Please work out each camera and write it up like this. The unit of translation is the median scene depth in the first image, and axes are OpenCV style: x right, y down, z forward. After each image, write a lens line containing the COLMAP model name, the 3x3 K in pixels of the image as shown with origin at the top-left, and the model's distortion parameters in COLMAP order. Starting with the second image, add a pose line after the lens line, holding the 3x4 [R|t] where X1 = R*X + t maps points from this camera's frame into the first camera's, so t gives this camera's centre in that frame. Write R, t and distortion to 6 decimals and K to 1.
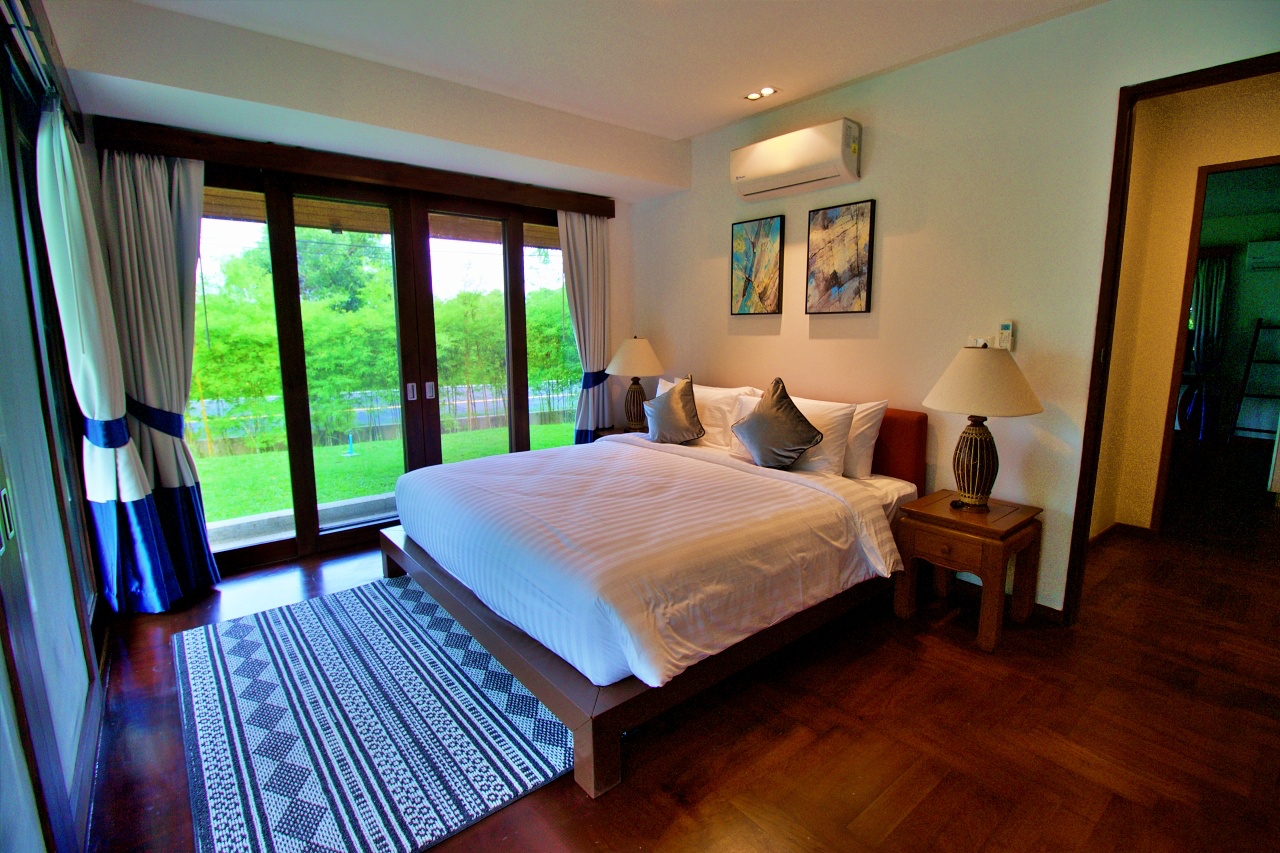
lens RADIAL K [[589.8, 0, 645.4], [0, 589.8, 421.2], [0, 0, 1]] dist [-0.002264, -0.013073]
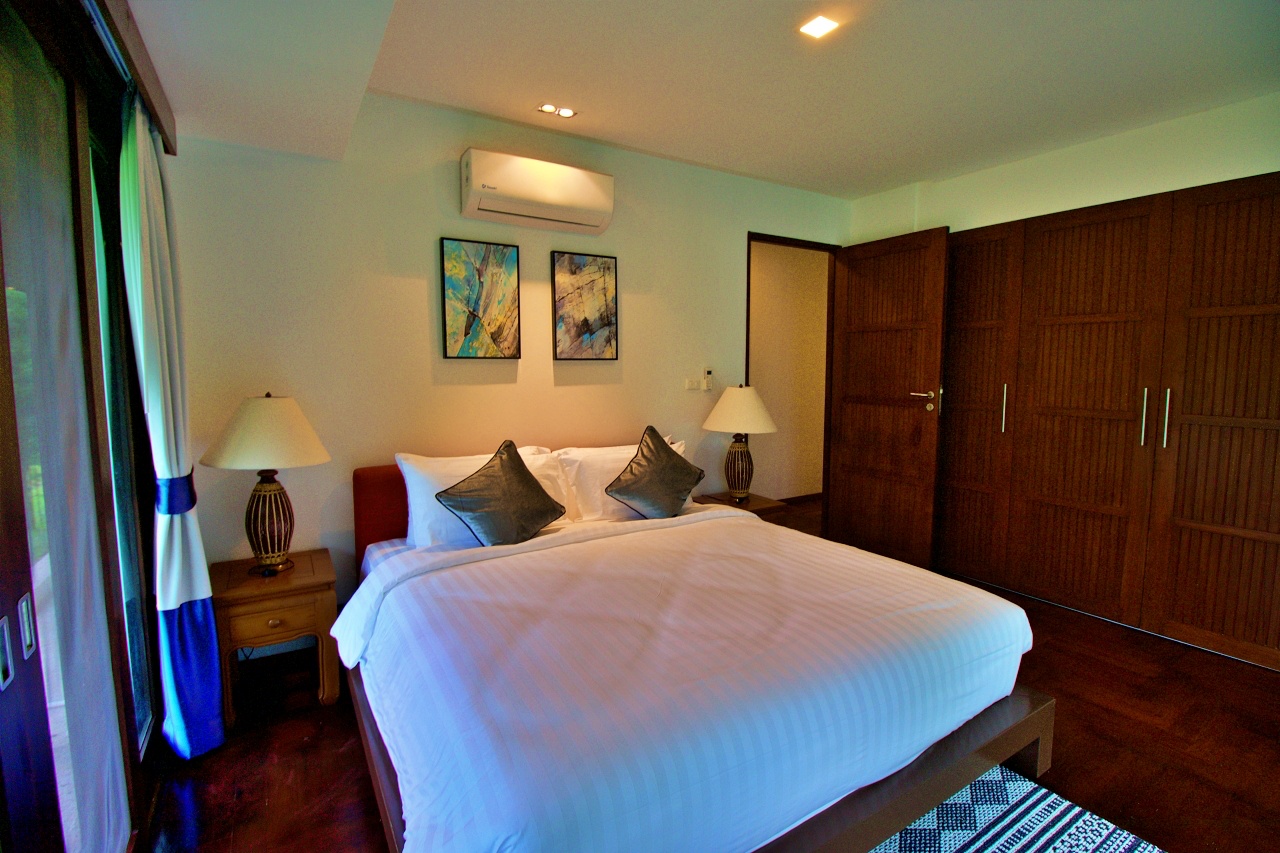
lens RADIAL K [[589.8, 0, 645.4], [0, 589.8, 421.2], [0, 0, 1]] dist [-0.002264, -0.013073]
pose [[0.123714, -0.085824, 0.988600, -0.647962], [0.160858, 0.984811, 0.065365, -0.127290], [-0.979193, 0.150937, 0.135640, 0.766068]]
